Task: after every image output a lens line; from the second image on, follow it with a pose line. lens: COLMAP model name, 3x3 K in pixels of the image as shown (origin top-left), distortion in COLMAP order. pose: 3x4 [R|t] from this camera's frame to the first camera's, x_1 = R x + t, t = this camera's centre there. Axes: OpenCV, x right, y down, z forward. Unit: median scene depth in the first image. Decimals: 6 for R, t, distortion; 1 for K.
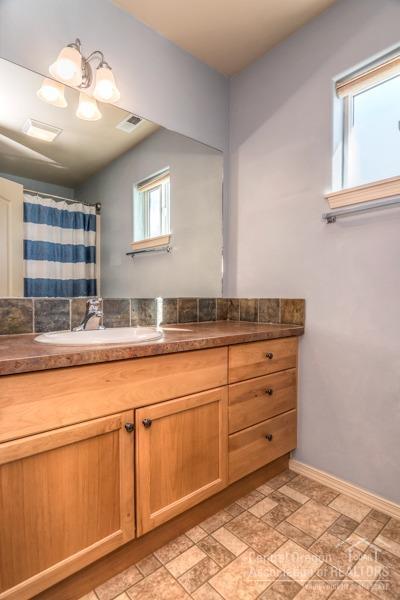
lens RADIAL K [[317.5, 0, 200.7], [0, 317.5, 302.6], [0, 0, 1]] dist [-0.003367, 0.001469]
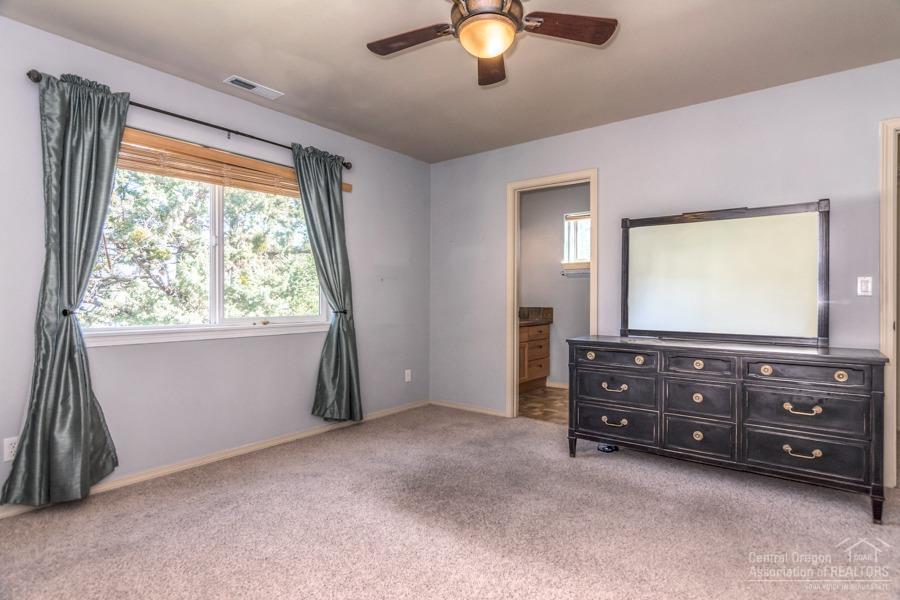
lens RADIAL K [[476.3, 0, 449.7], [0, 476.3, 297.3], [0, 0, 1]] dist [-0.003367, 0.001469]
pose [[0.981928, 0.006841, 0.189130, -1.066514], [-0.004809, 0.999926, -0.011202, -0.044002], [-0.189193, 0.010090, 0.981888, -2.264683]]
